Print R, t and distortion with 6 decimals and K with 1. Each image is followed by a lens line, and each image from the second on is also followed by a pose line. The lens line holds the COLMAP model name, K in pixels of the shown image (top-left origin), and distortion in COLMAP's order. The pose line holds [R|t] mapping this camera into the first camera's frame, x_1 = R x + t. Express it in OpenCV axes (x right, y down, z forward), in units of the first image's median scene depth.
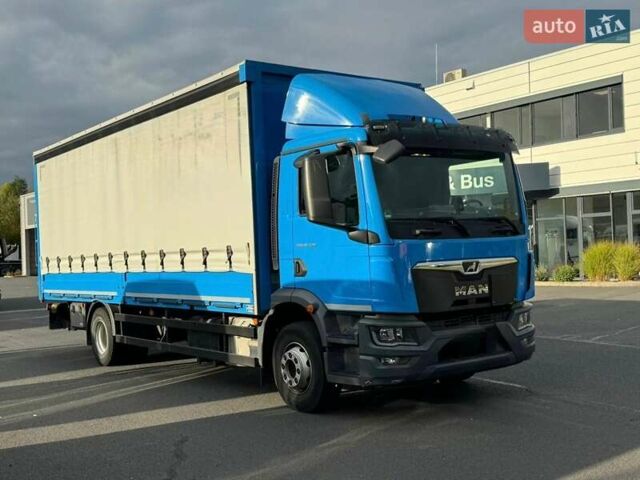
lens RADIAL K [[969.4, 0, 320.0], [0, 969.4, 240.0], [0, 0, 1]] dist [0.134643, -0.016836]
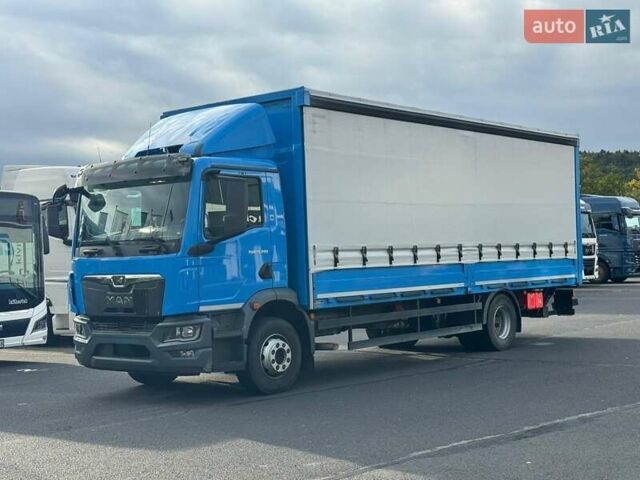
lens RADIAL K [[969.4, 0, 320.0], [0, 969.4, 240.0], [0, 0, 1]] dist [0.134643, -0.016836]
pose [[0.122666, 0.022364, -0.992196, 1.363145], [0.038168, 0.998900, 0.027234, -0.045291], [0.991714, -0.041210, 0.121677, 1.096484]]
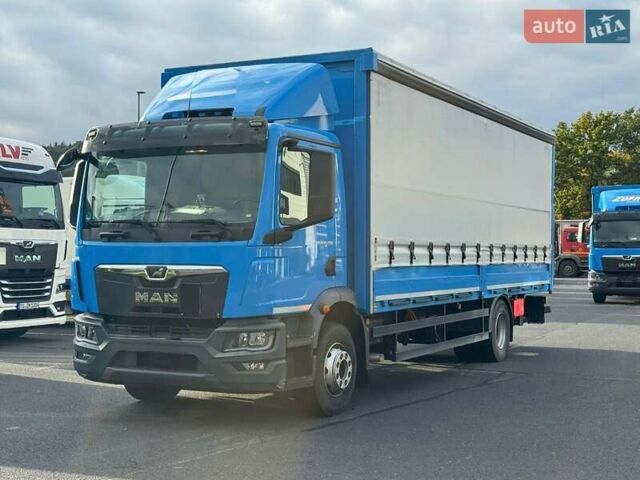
lens RADIAL K [[969.4, 0, 320.0], [0, 969.4, 240.0], [0, 0, 1]] dist [0.134643, -0.016836]
pose [[0.335343, 0.031408, -0.941572, 1.091309], [-0.007413, 0.999501, 0.030700, -0.034086], [0.942067, -0.003315, 0.335409, 0.828690]]
